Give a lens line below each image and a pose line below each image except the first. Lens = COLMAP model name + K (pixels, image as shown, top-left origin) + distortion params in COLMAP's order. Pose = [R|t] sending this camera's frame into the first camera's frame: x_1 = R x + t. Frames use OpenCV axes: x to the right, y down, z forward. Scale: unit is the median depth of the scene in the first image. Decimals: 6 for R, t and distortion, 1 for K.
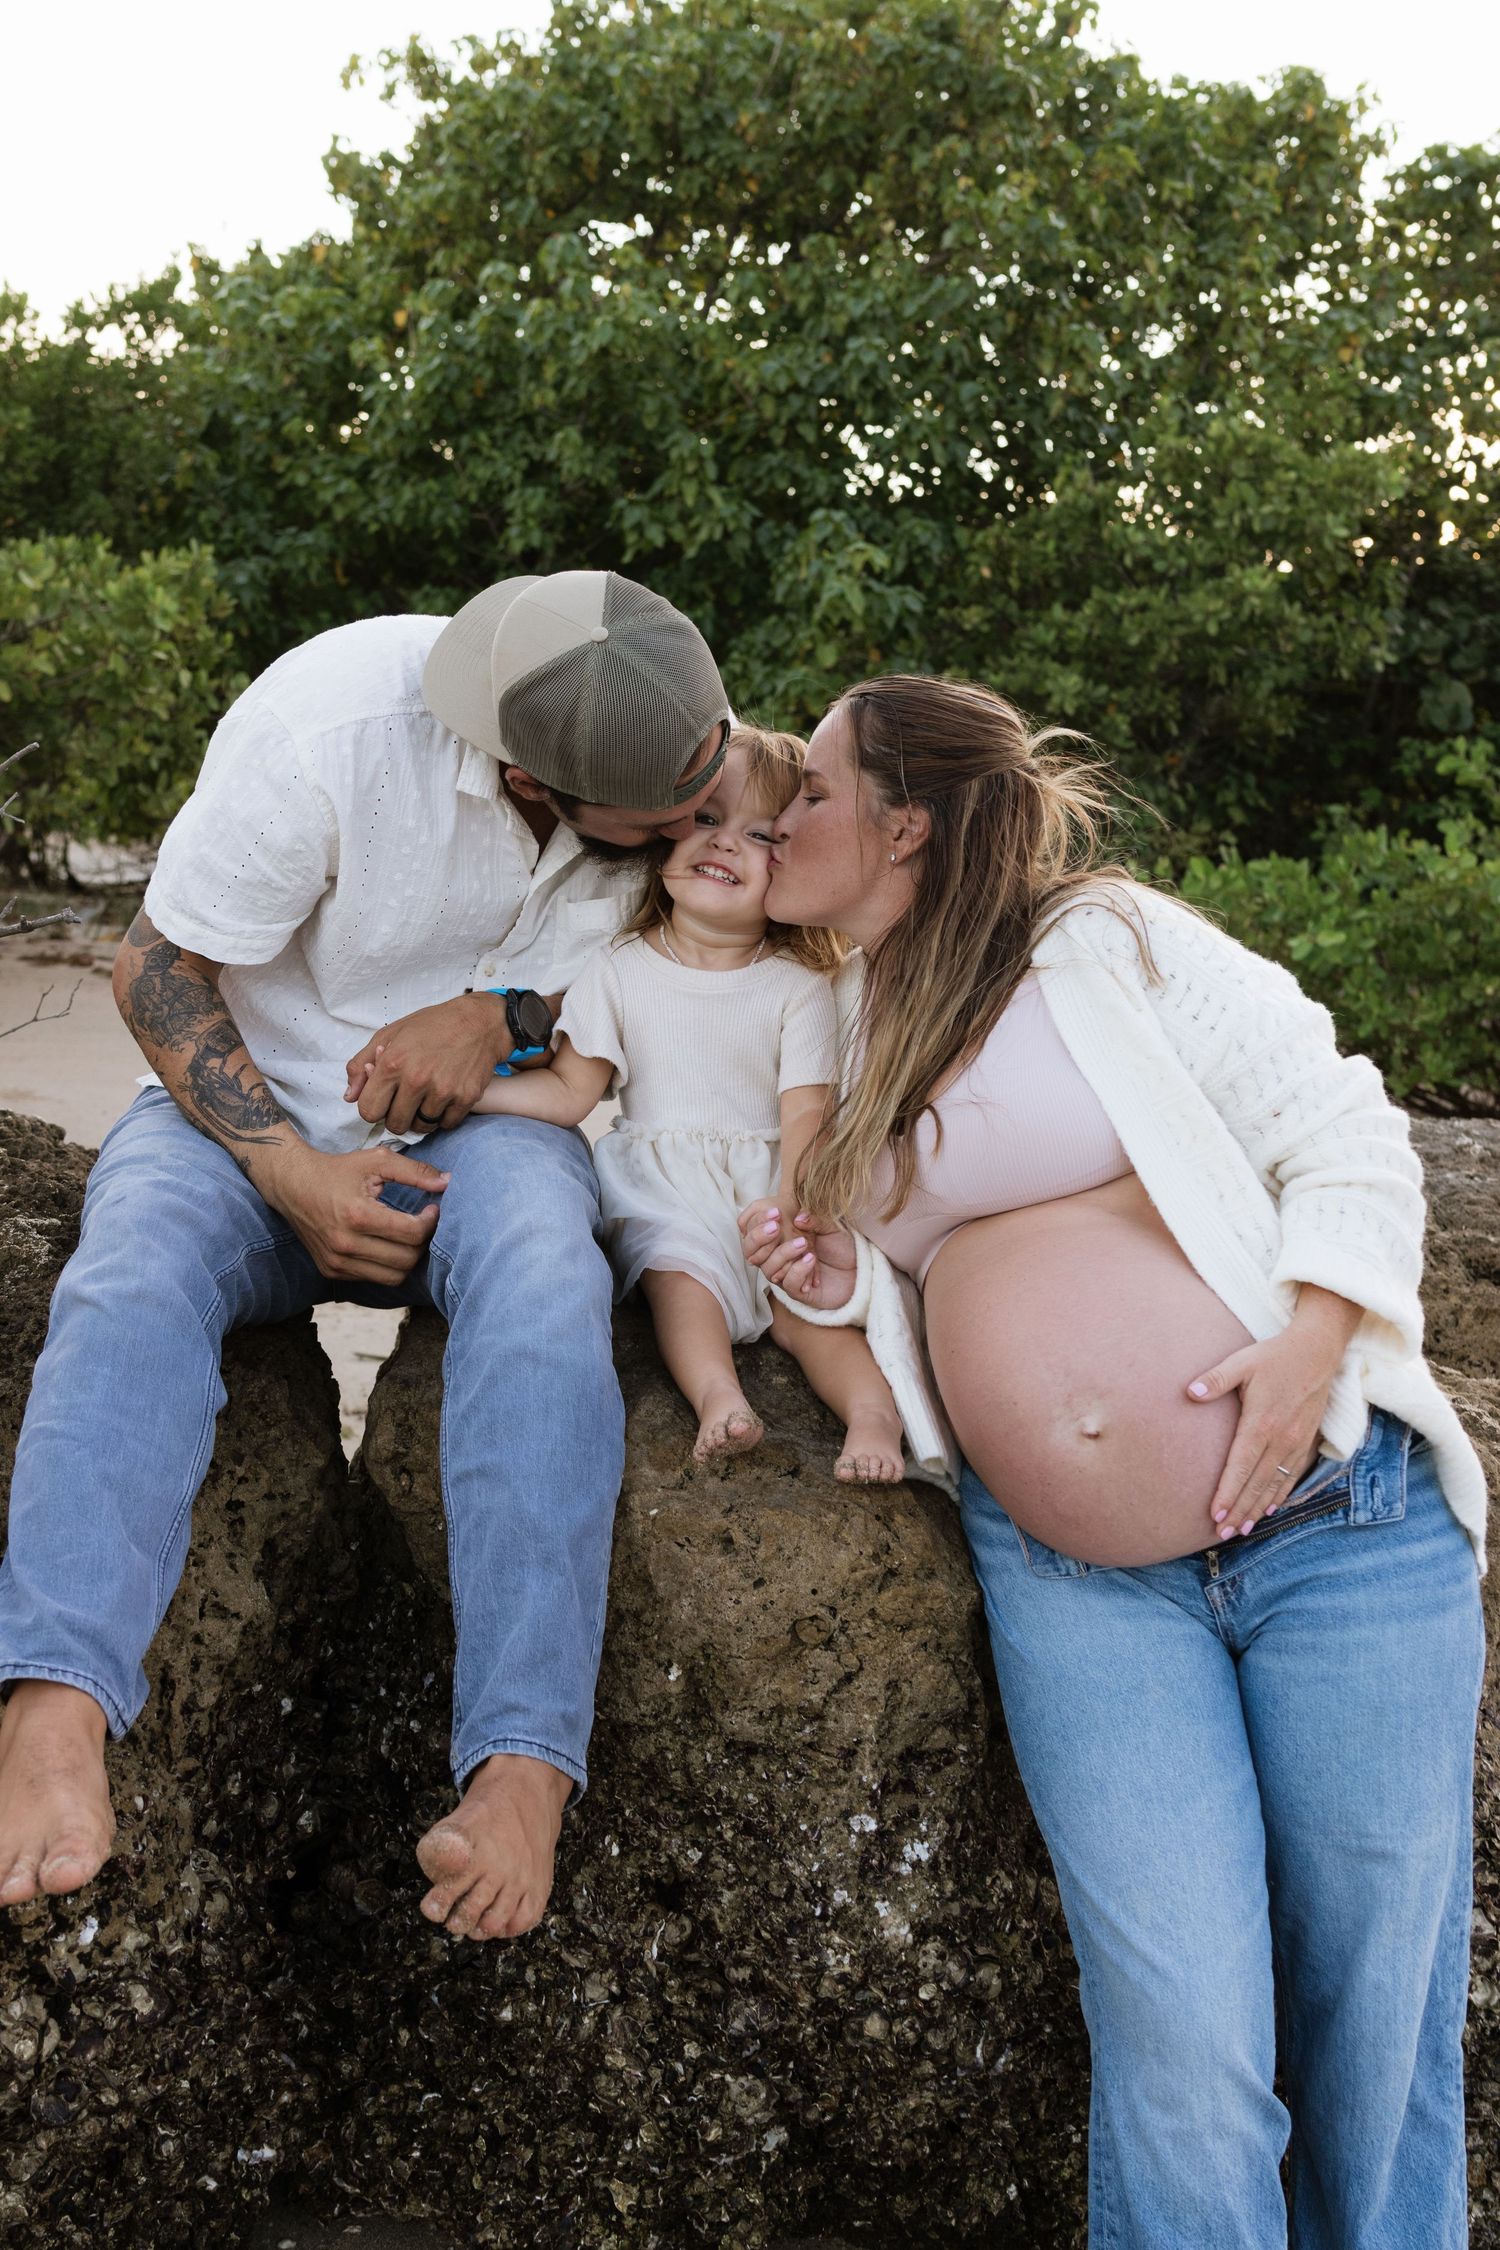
lens RADIAL K [[2596.8, 0, 750.0], [0, 2596.8, 1125.0], [0, 0, 1]] dist [0.008282, -0.021519]
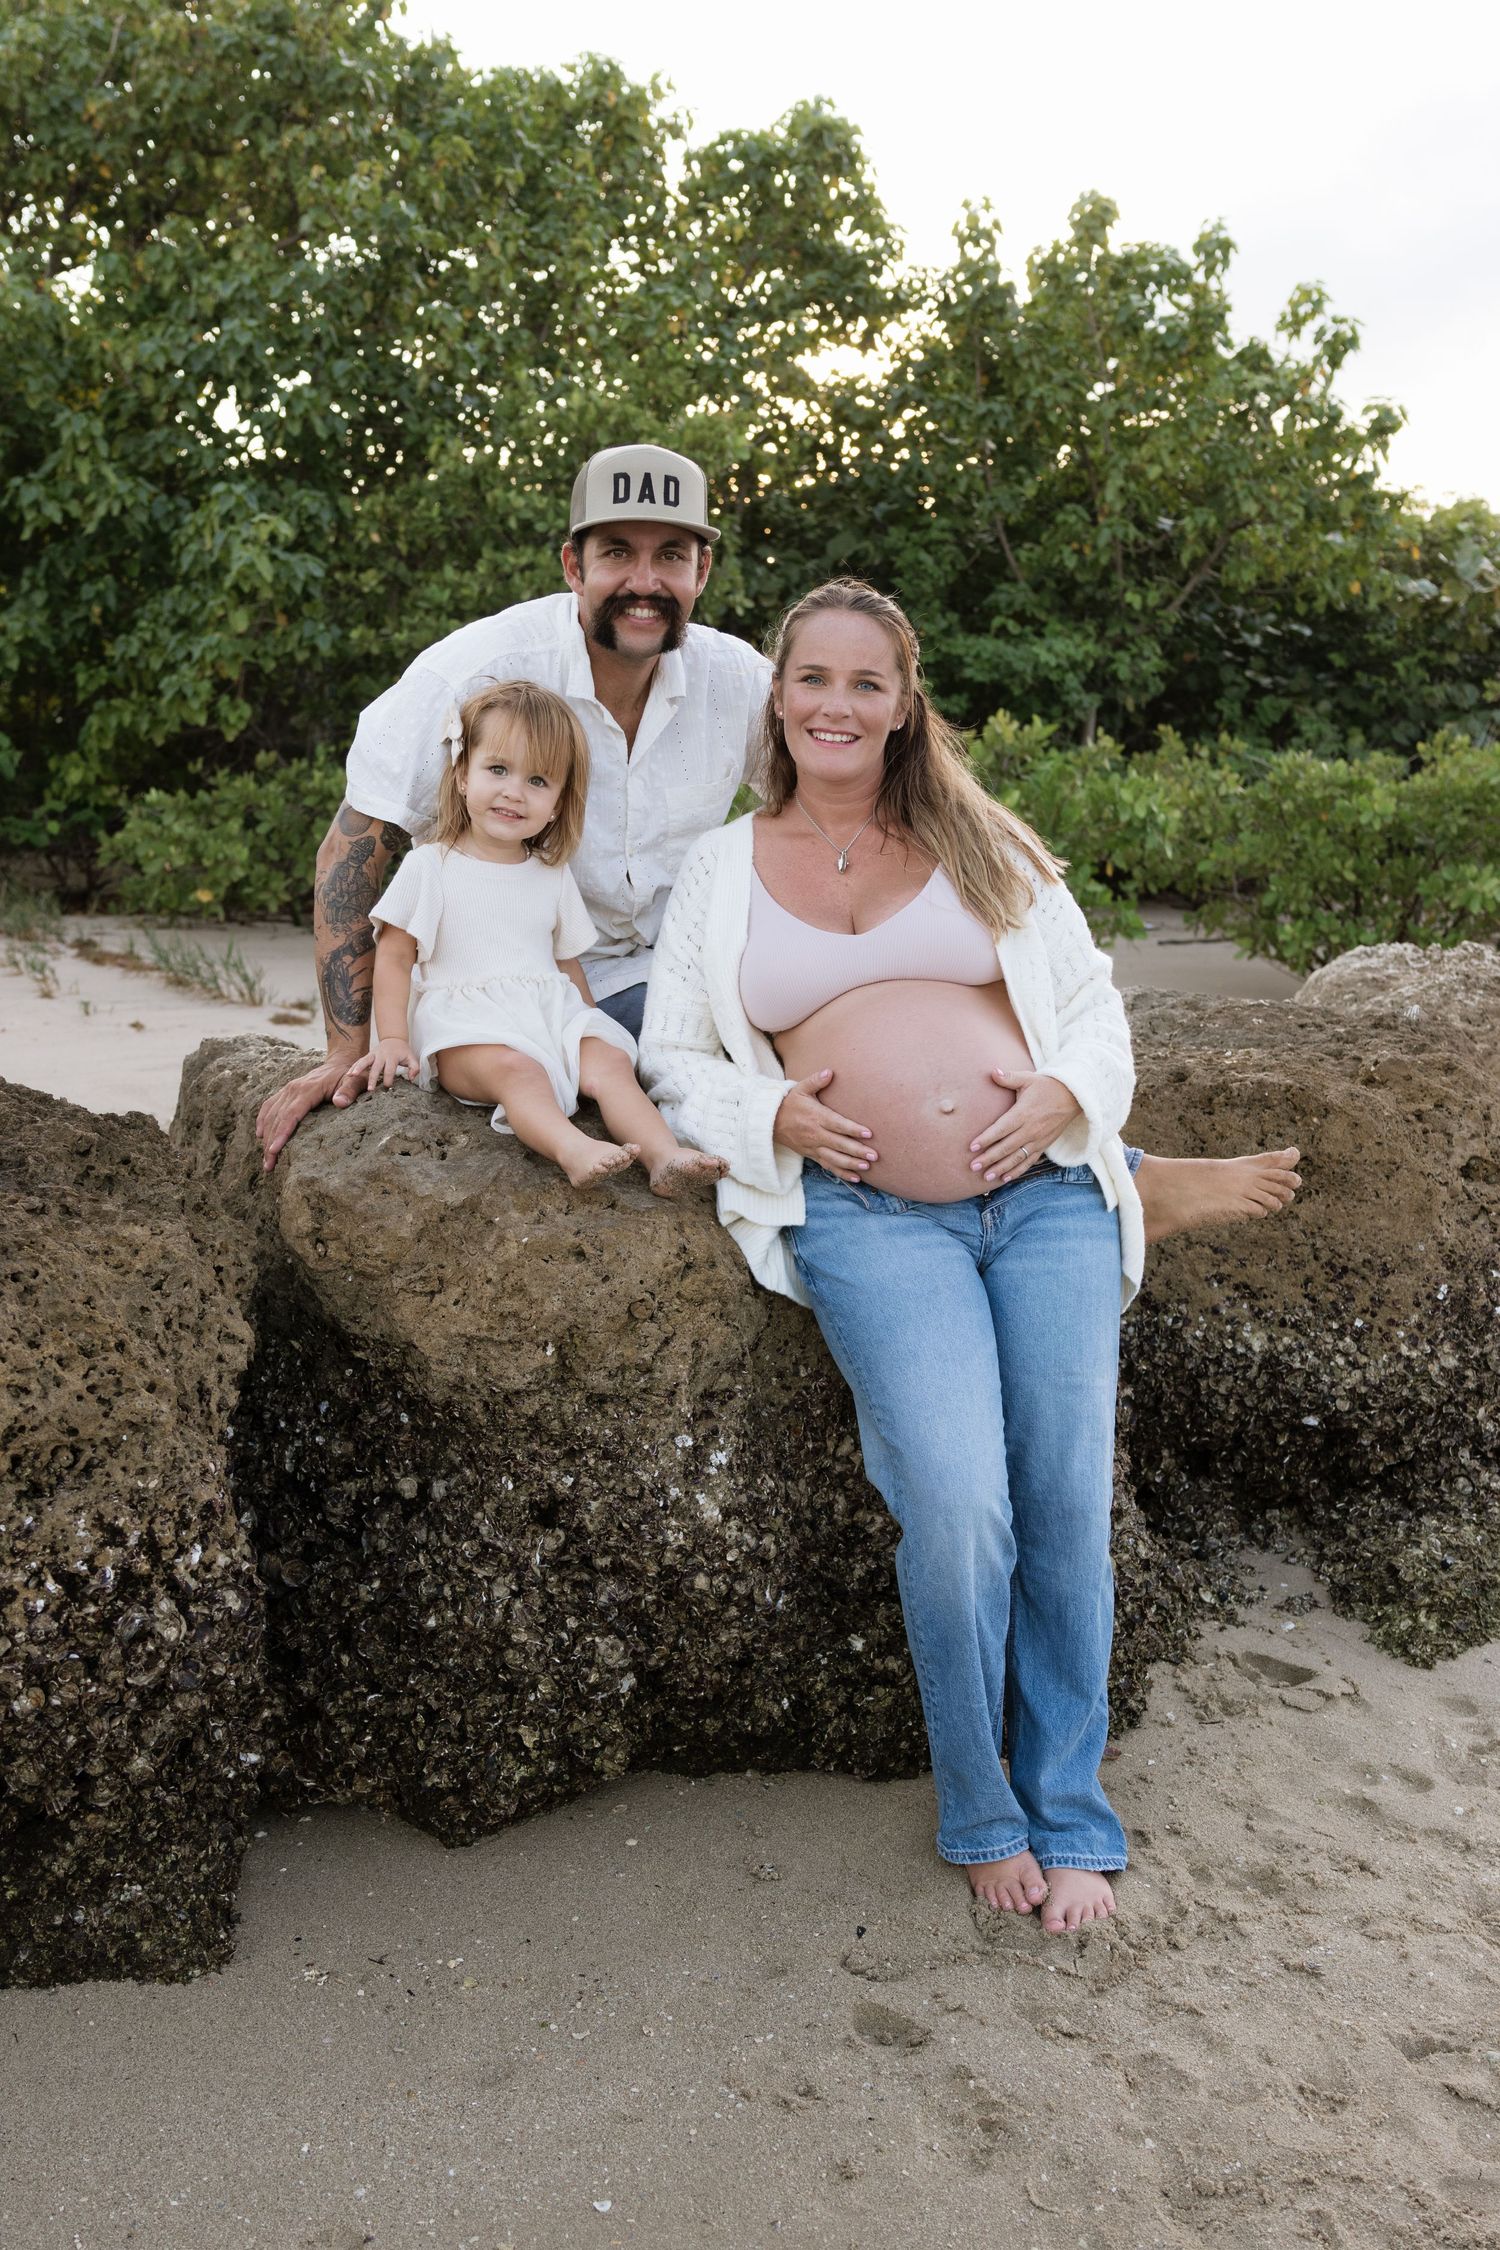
lens RADIAL K [[2755.2, 0, 750.0], [0, 2755.2, 1125.0], [0, 0, 1]] dist [-0.022600, 0.032207]
pose [[0.959413, -0.089369, 0.267469, -0.297291], [0.086862, 0.995994, 0.021215, 0.060952], [-0.268294, 0.002879, 0.963333, -0.457824]]
